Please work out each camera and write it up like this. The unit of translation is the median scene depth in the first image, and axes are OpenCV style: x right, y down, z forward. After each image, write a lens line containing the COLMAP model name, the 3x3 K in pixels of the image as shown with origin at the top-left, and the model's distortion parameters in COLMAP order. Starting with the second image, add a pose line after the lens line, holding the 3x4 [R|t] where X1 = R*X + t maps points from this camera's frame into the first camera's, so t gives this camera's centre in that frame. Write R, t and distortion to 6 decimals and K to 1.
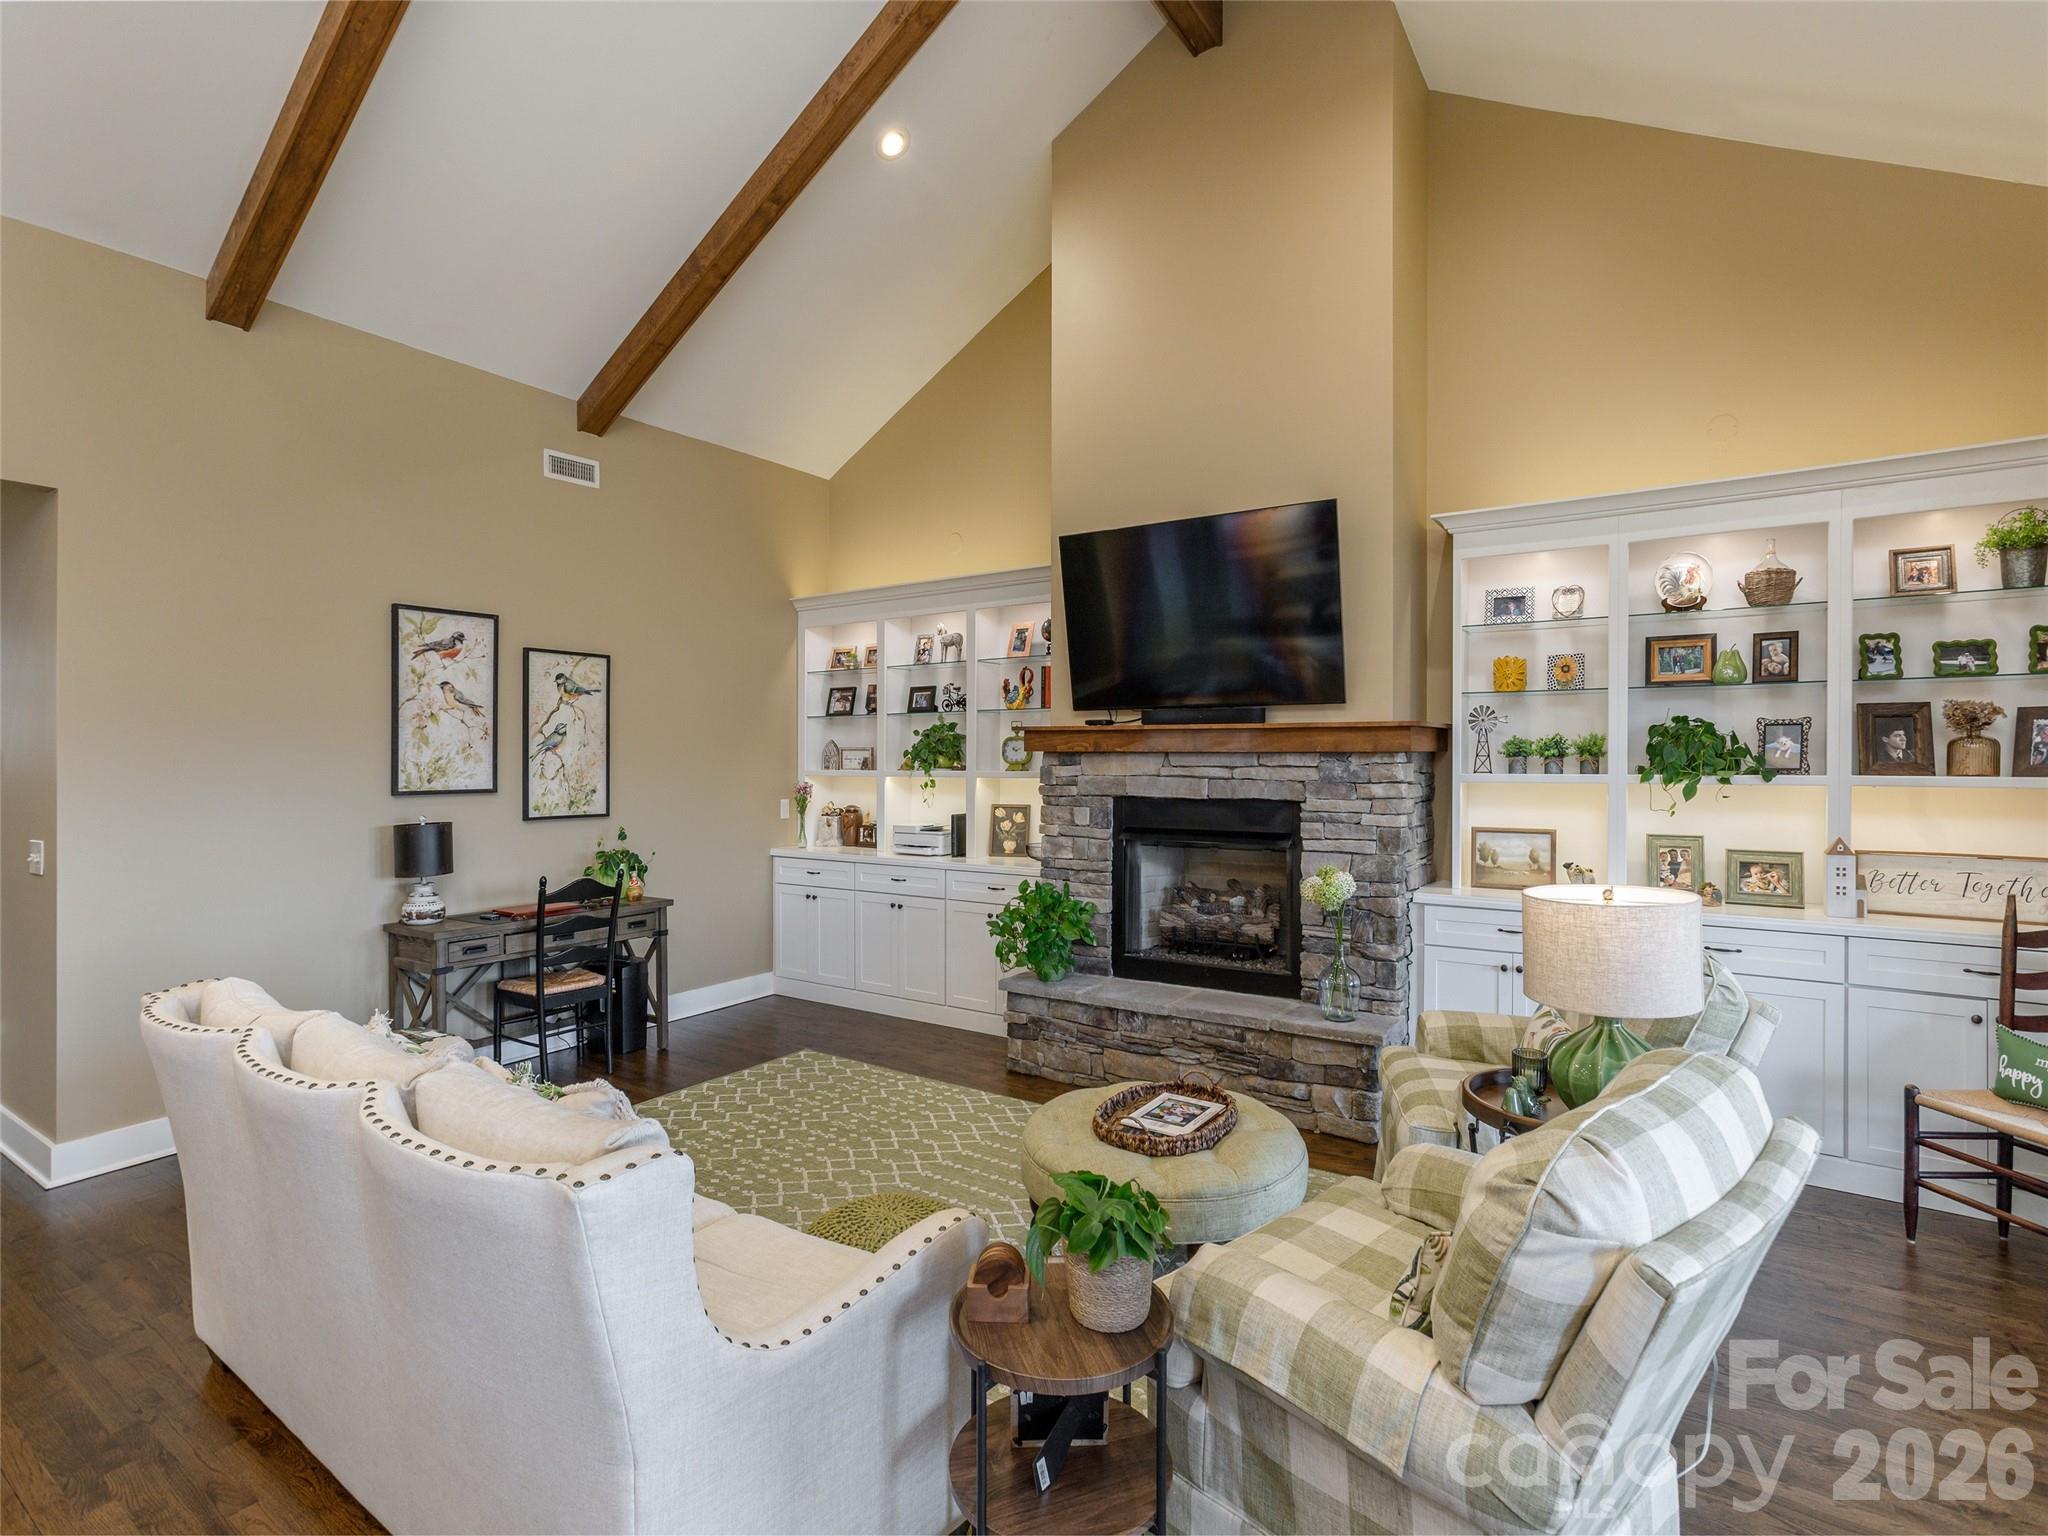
lens RADIAL K [[991.7, 0, 1124.7], [0, 991.7, 766.1], [0, 0, 1]] dist [-0.000044, 0.000368]
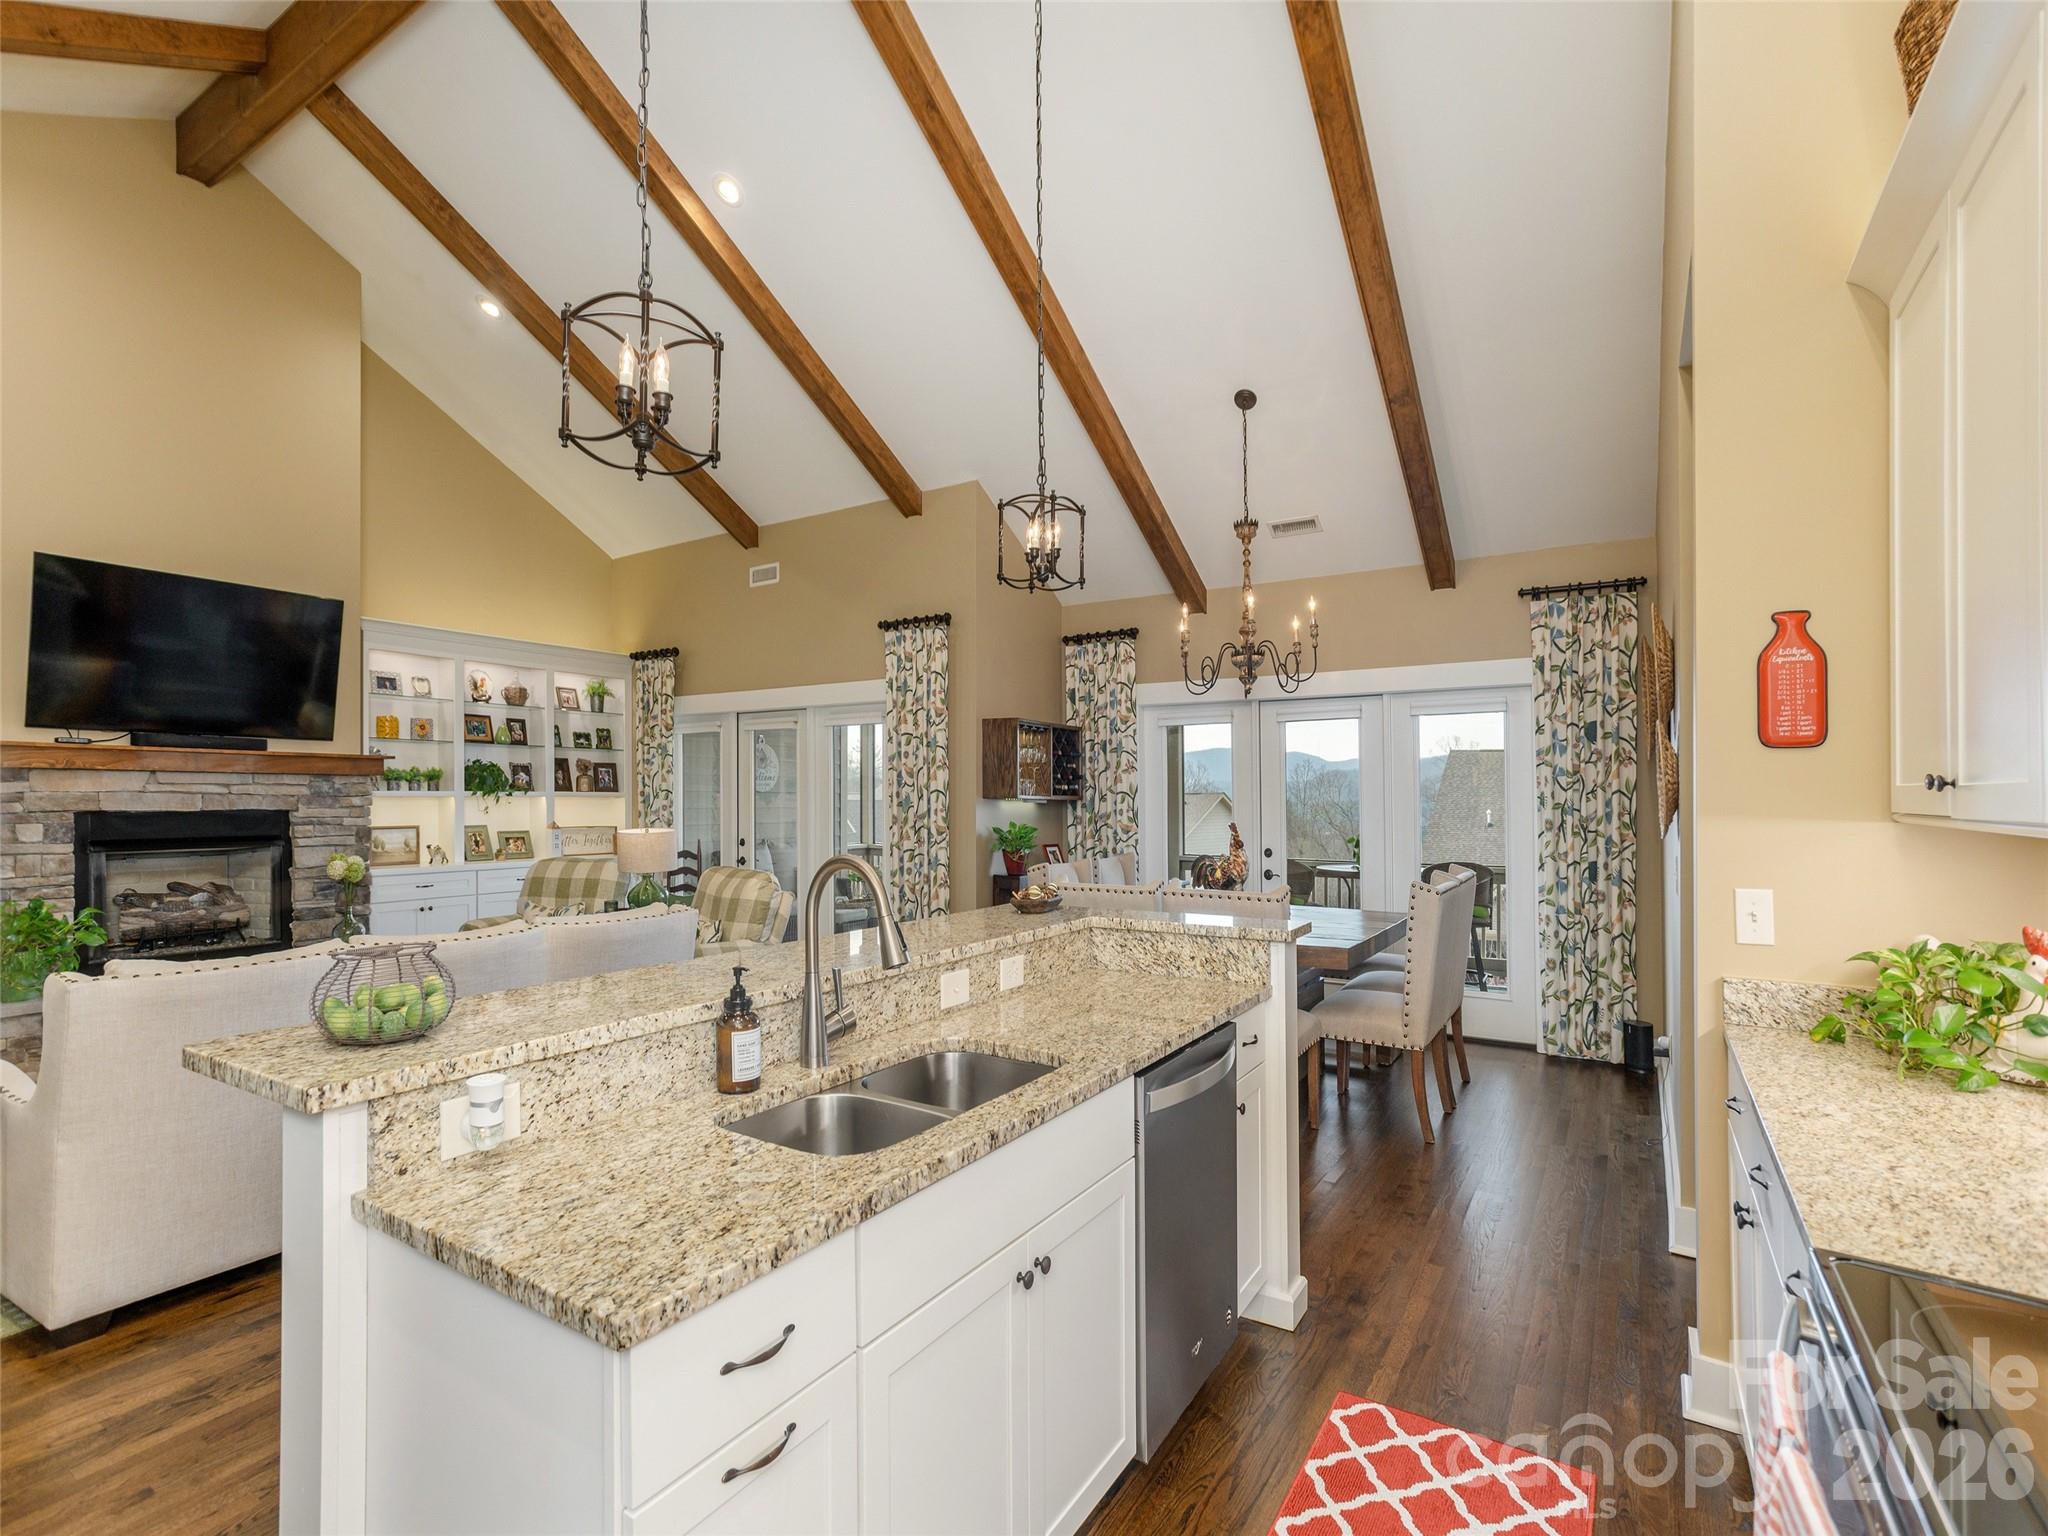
lens RADIAL K [[970.0, 0, 948.5], [0, 970.0, 789.3], [0, 0, 1]] dist [-0.020286, 0.025811]
pose [[0.054874, 0.008587, 0.998456, -1.095755], [0.004950, 0.999948, -0.008872, 0.023062], [-0.998481, 0.005429, 0.054829, 0.036529]]
